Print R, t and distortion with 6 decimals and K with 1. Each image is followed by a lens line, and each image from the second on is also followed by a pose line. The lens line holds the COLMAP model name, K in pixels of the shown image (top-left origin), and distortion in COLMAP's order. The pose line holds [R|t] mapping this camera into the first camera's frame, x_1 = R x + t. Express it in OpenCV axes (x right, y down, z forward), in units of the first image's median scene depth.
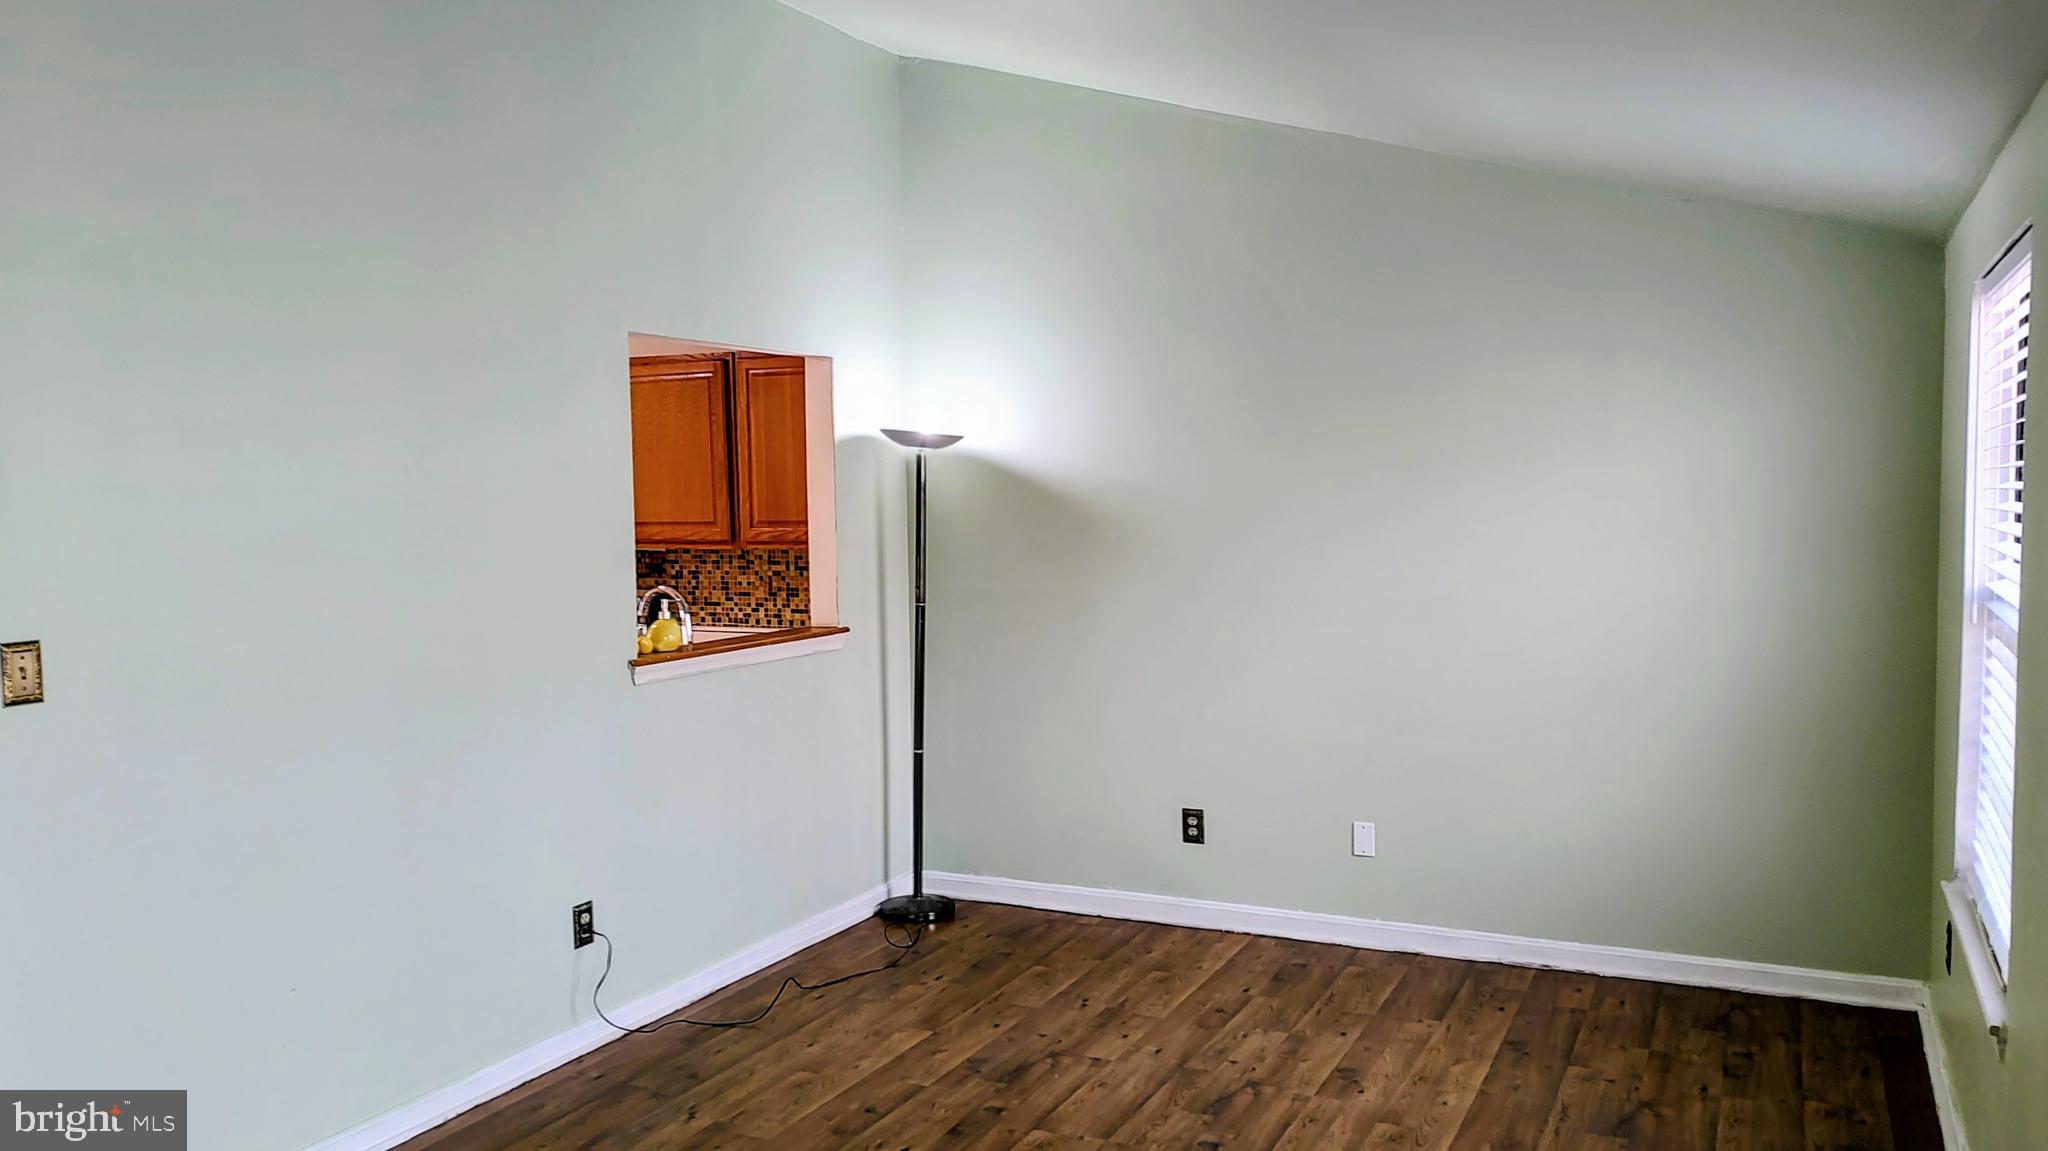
lens RADIAL K [[1473.1, 0, 1024.8], [0, 1473.1, 576.0], [0, 0, 1]] dist [-0.000722, 0.000116]
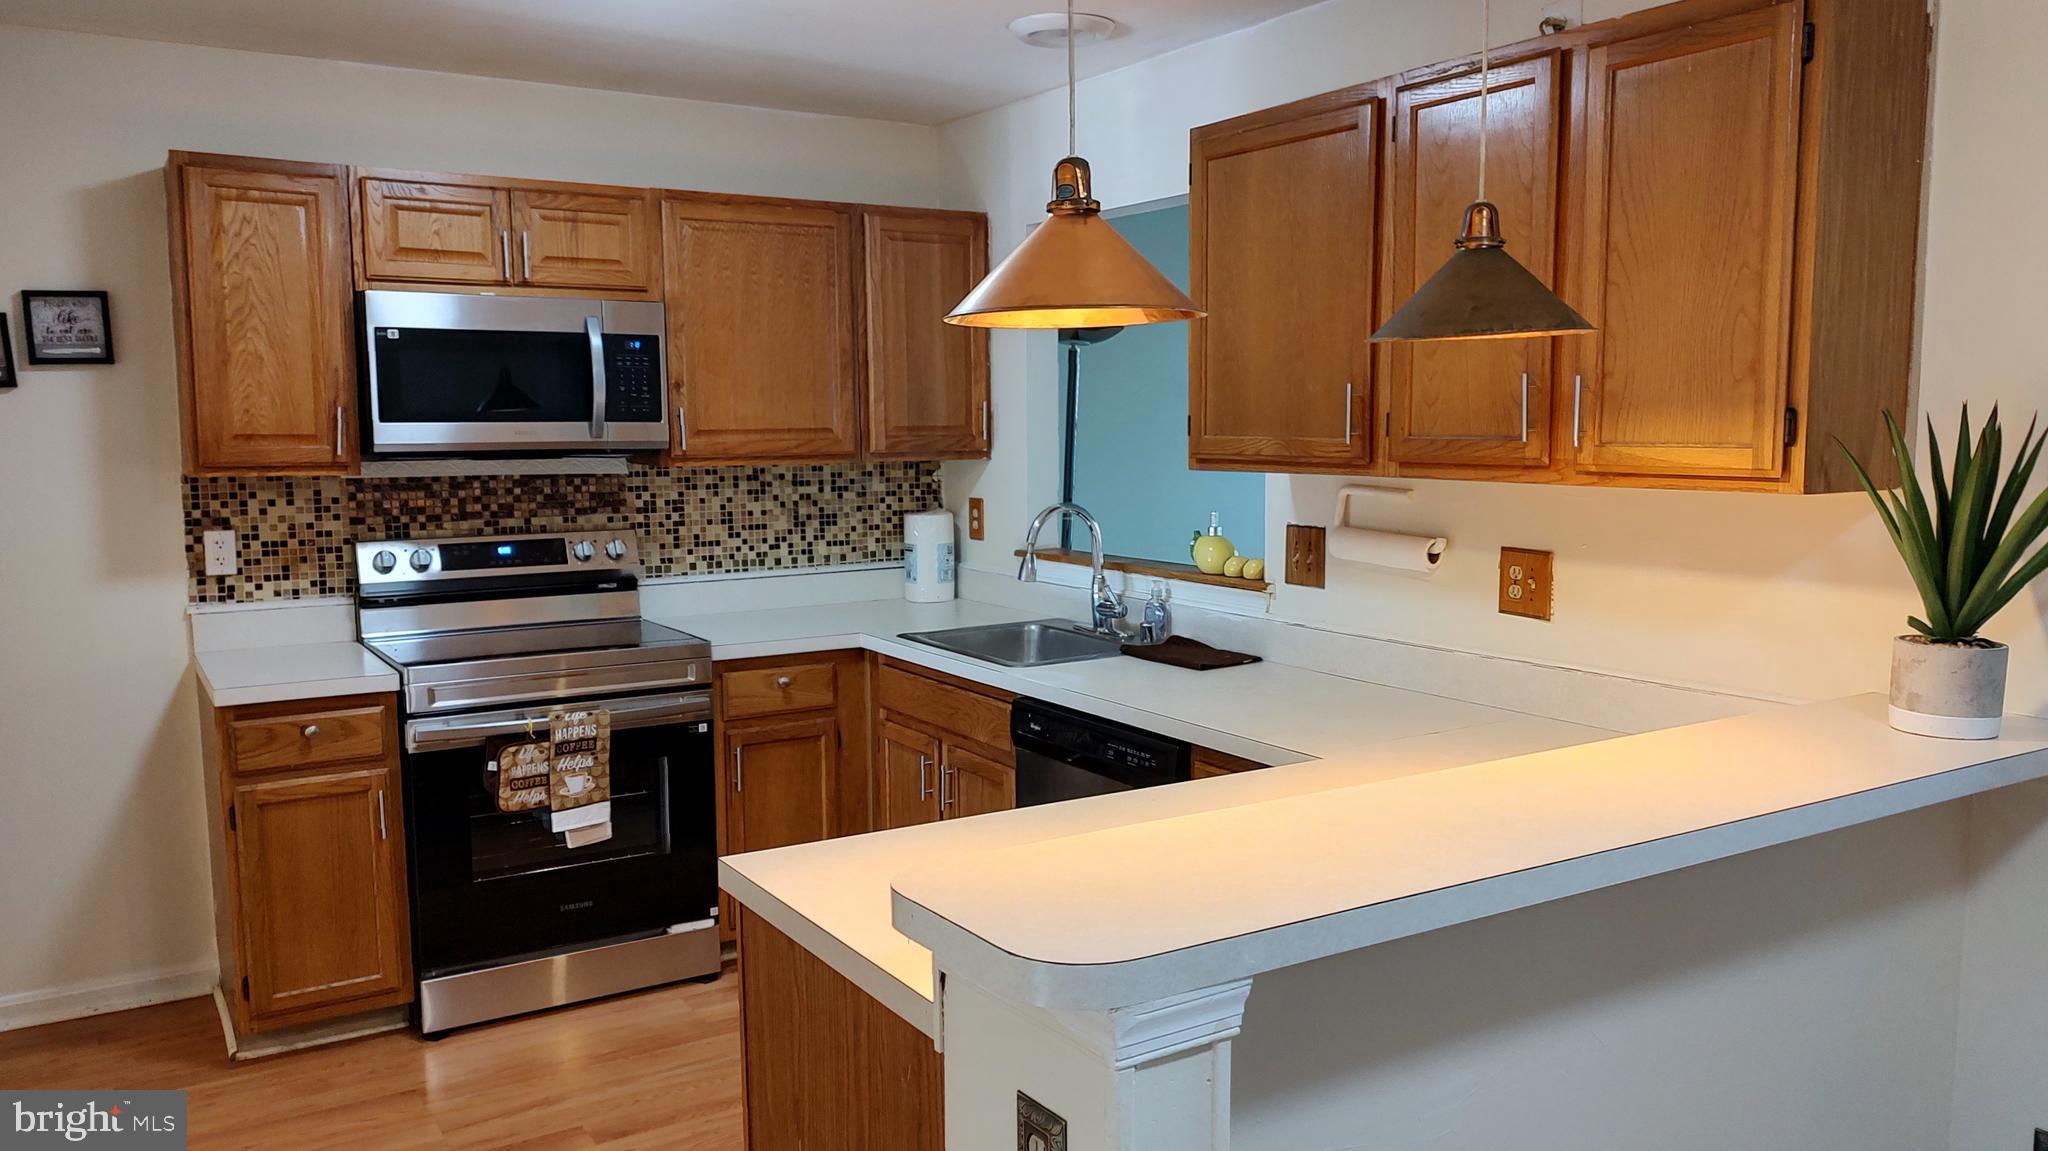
lens RADIAL K [[1473.1, 0, 1023.6], [0, 1473.1, 576.2], [0, 0, 1]] dist [-0.000722, 0.000116]
pose [[0.500955, -0.083214, 0.861464, -0.773961], [0.045822, 0.996521, 0.069614, -0.008779], [-0.864259, 0.004600, 0.503025, 0.504872]]
